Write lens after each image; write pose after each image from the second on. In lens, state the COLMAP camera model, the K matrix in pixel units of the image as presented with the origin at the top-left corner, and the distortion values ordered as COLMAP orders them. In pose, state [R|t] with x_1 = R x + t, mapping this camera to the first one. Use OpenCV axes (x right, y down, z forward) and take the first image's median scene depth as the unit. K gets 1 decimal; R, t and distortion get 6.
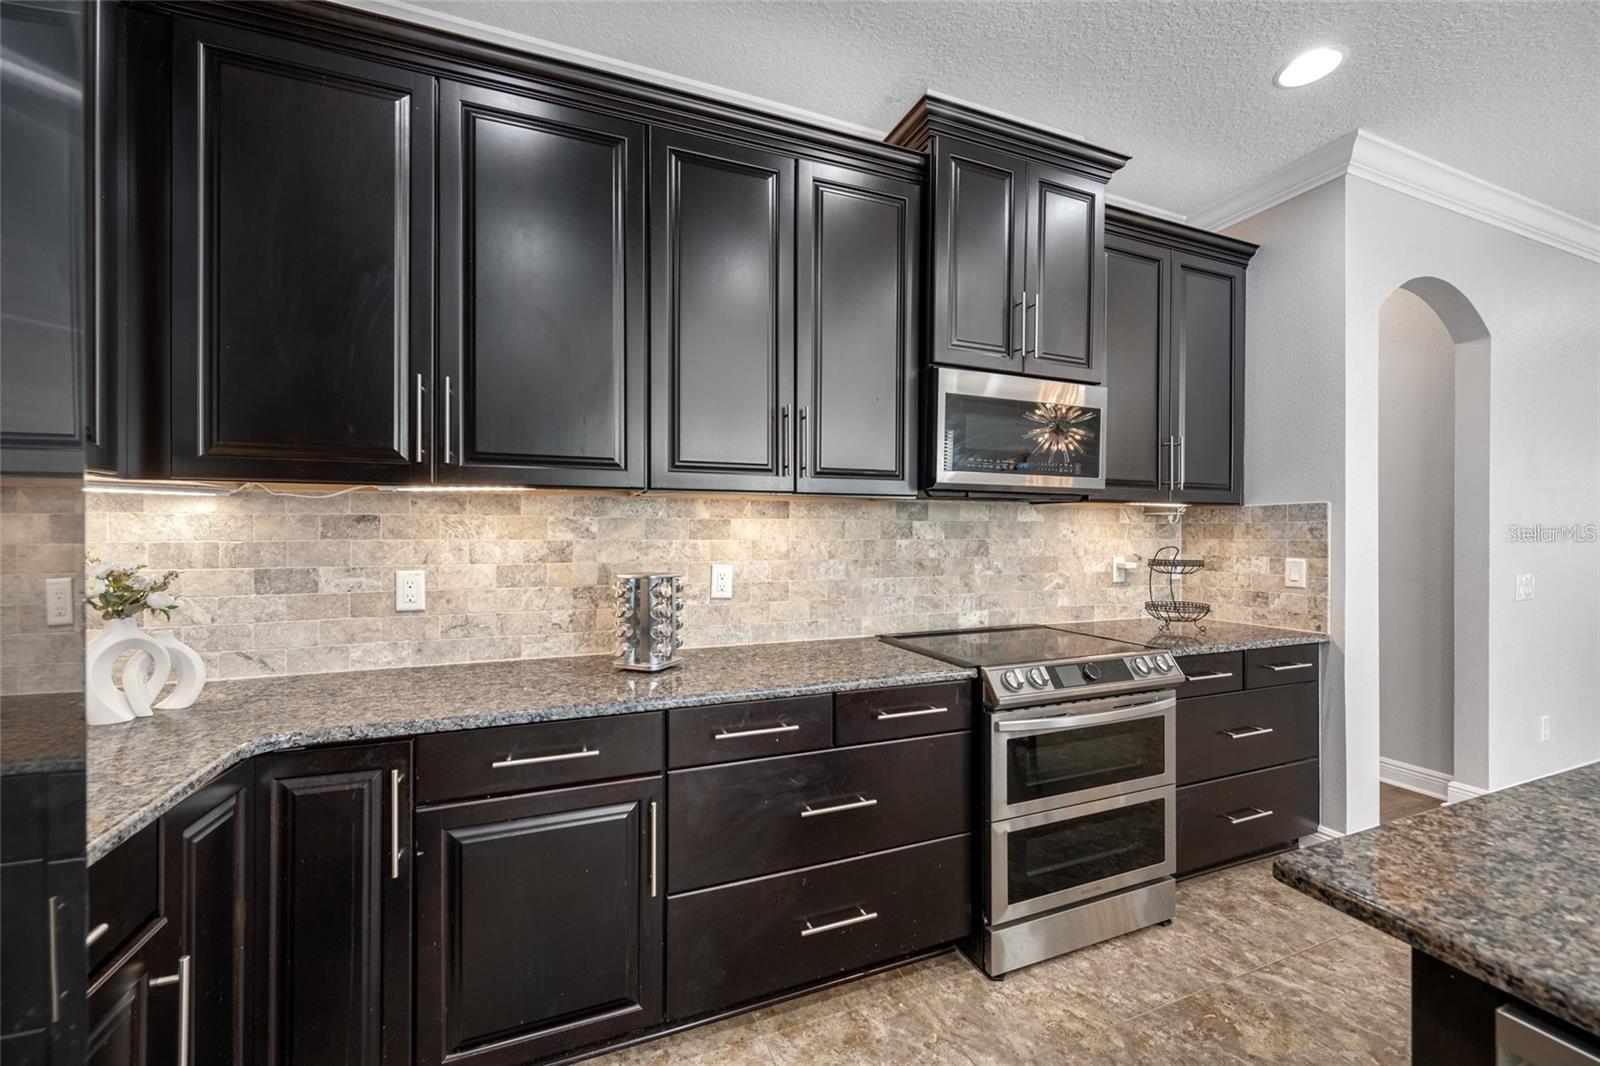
lens RADIAL K [[633.2, 0, 795.9], [0, 633.2, 535.4], [0, 0, 1]] dist [0.000164, -0.000044]
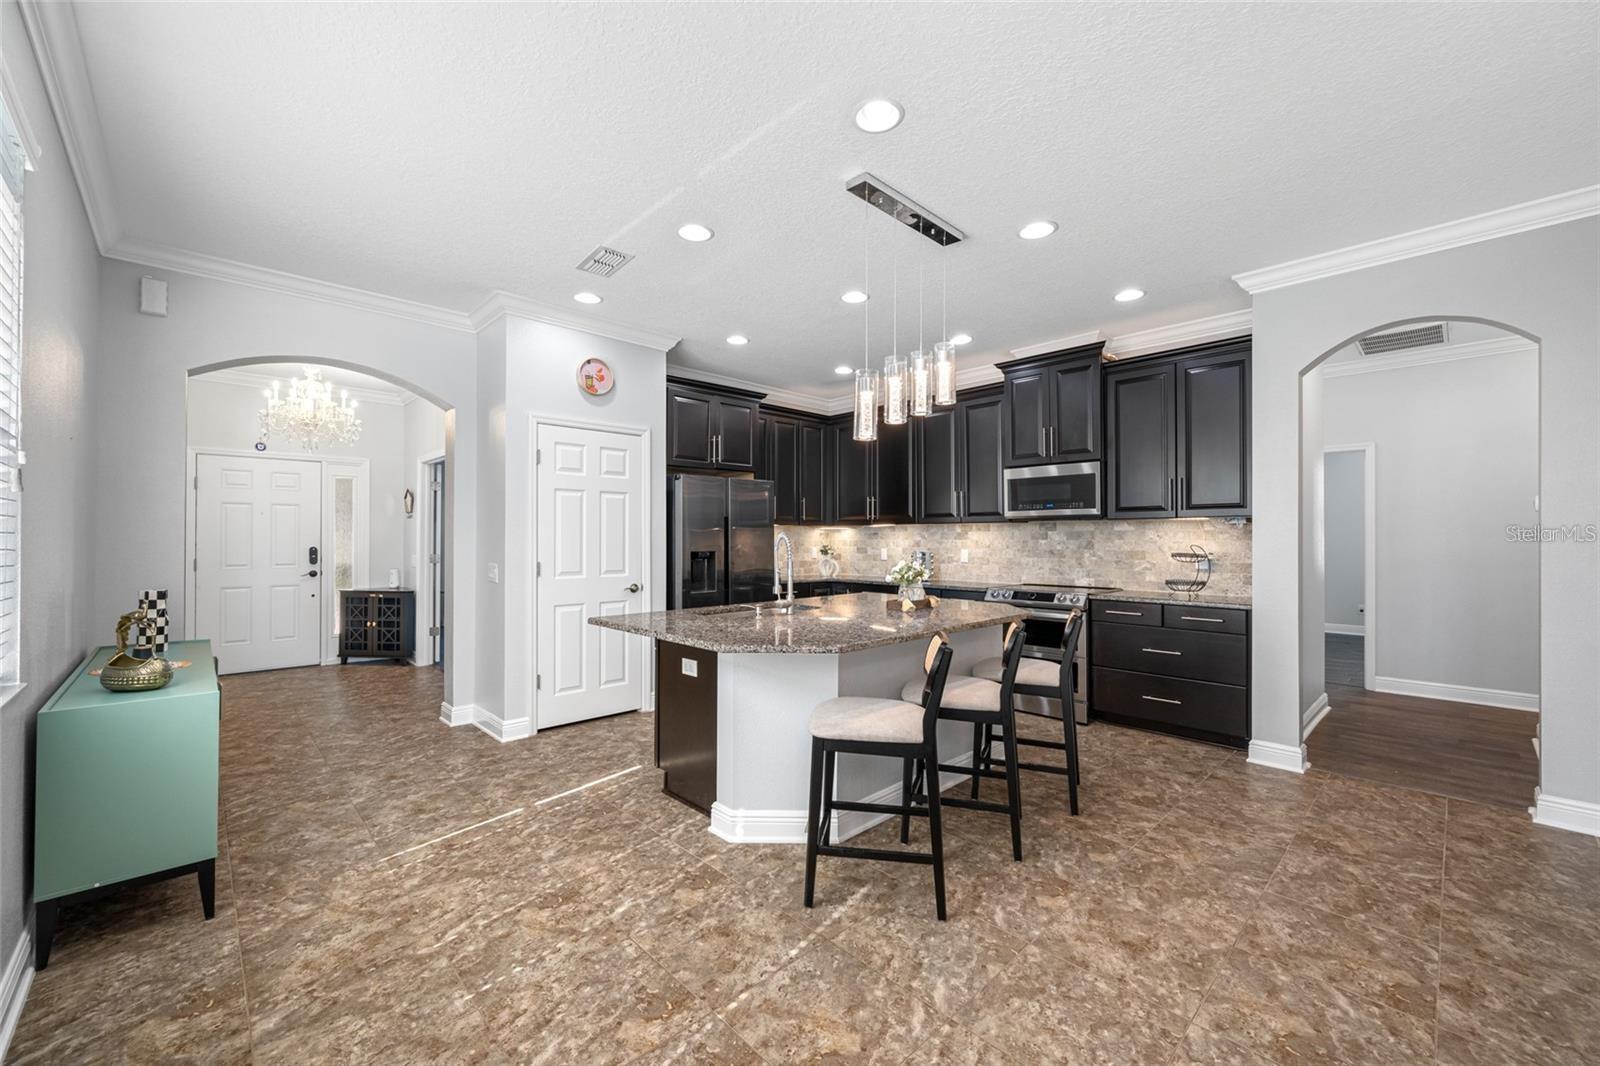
lens RADIAL K [[651.9, 0, 806.3], [0, 651.9, 559.6], [0, 0, 1]] dist [0.000322, 0.000174]
pose [[0.367555, 0.026650, -0.929620, 2.184397], [-0.004015, 0.999626, 0.027069, 0.017386], [0.929993, -0.006217, 0.367524, -0.607540]]
